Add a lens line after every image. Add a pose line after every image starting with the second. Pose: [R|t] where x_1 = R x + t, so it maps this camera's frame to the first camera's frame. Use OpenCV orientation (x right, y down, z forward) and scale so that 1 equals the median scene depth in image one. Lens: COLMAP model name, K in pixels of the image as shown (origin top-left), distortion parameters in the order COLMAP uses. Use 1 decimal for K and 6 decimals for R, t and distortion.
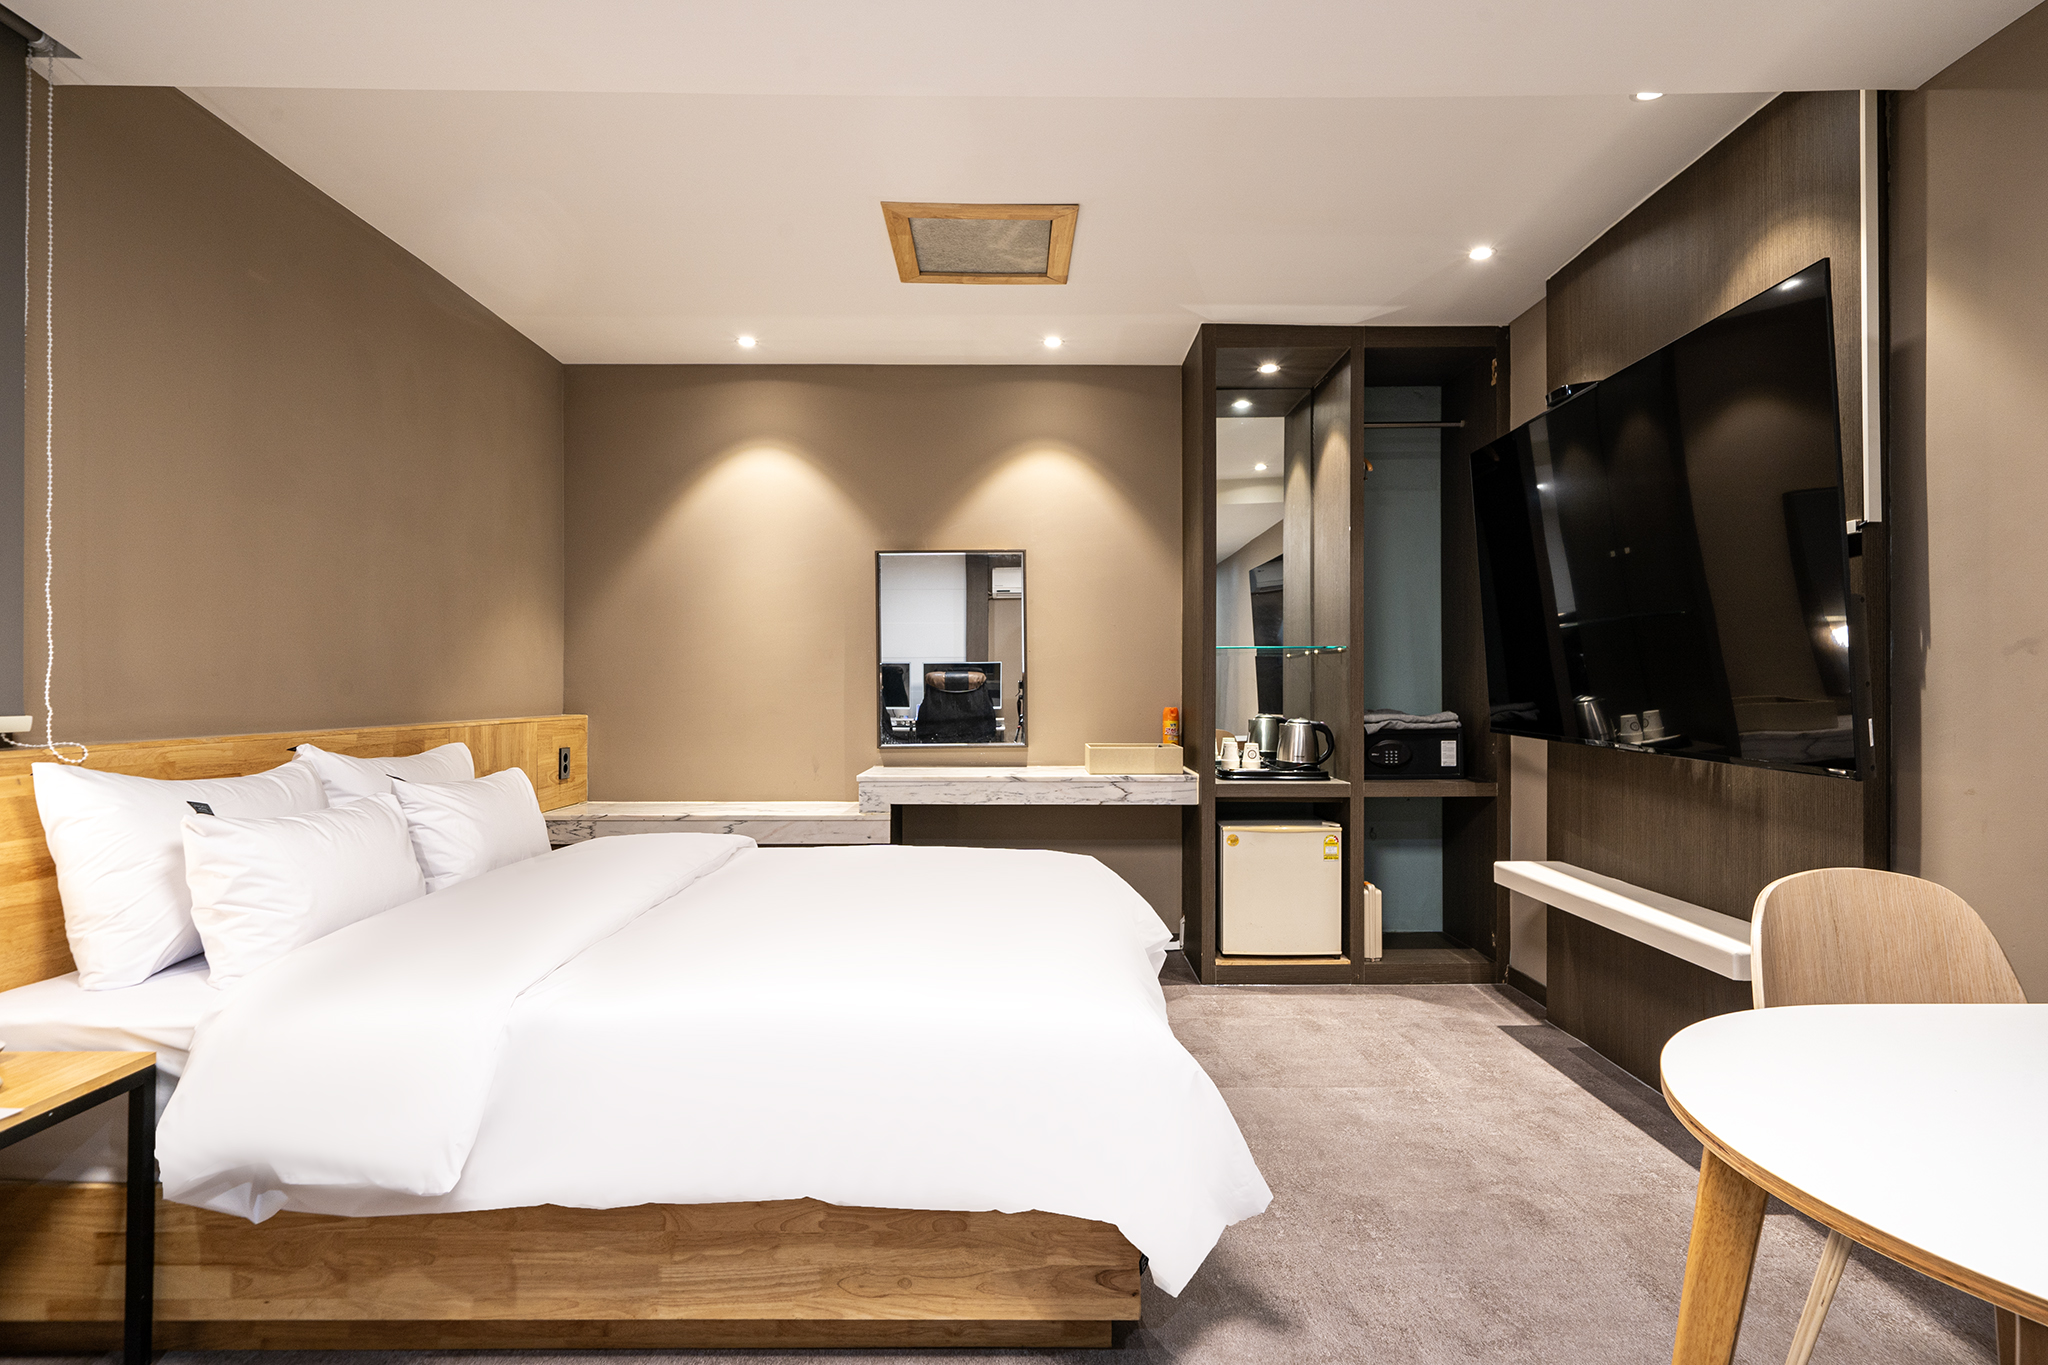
lens RADIAL K [[998.3, 0, 1014.2], [0, 998.3, 678.8], [0, 0, 1]] dist [0.004138, -0.000068]
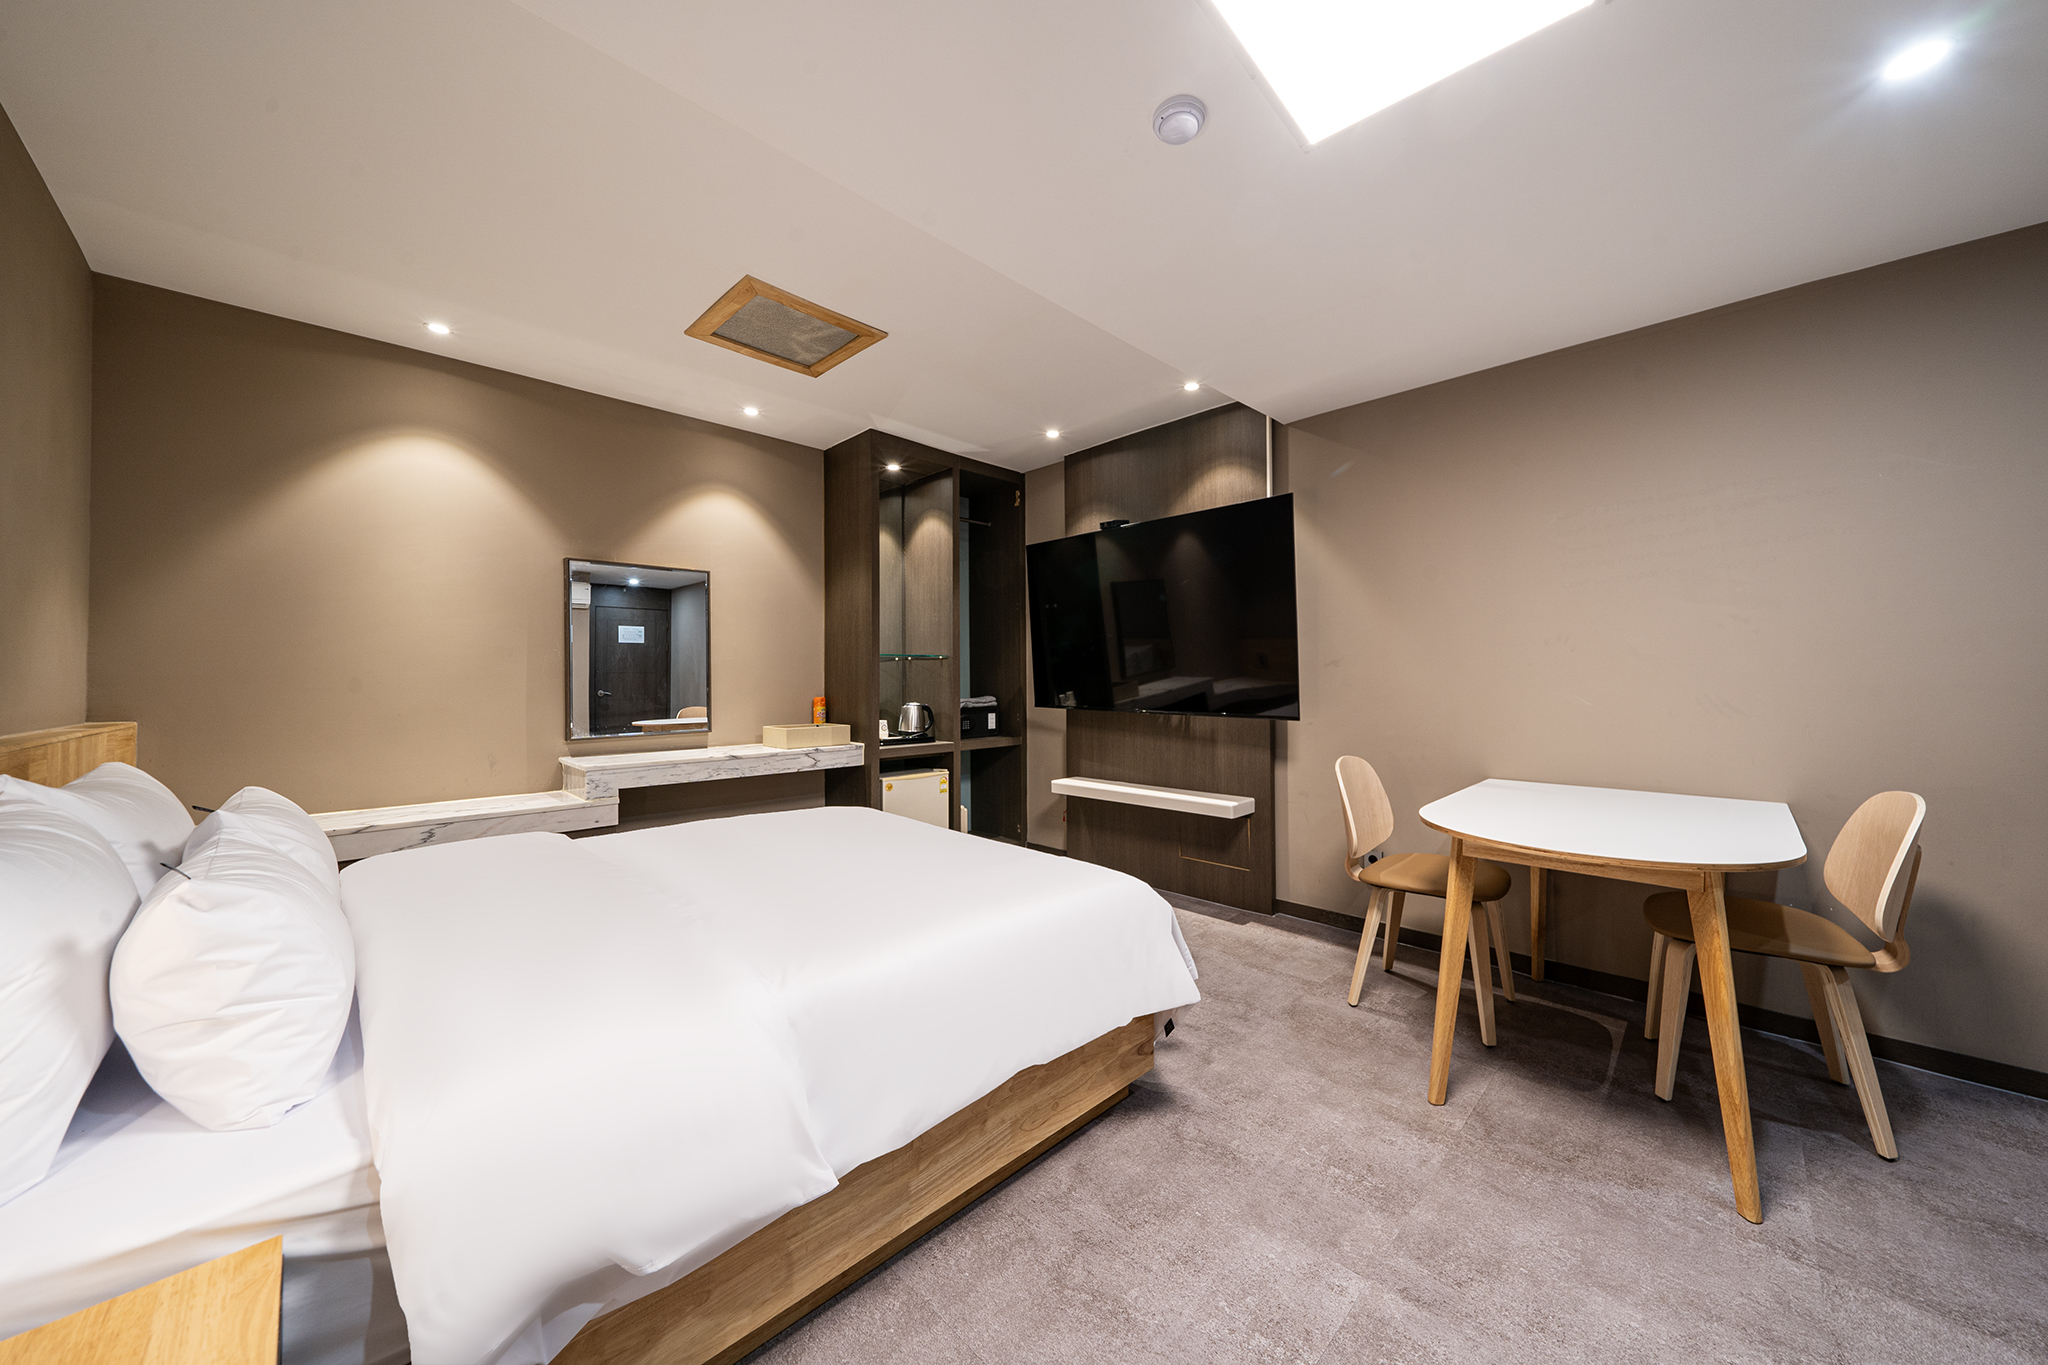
lens RADIAL K [[694.8, 0, 1020.0], [0, 694.8, 666.6], [0, 0, 1]] dist [-0.002656, 0.000113]
pose [[0.723001, 0.009615, 0.690780, -0.344597], [0.000241, 0.999900, -0.014170, 0.000441], [-0.690847, 0.010411, 0.722926, 0.135296]]
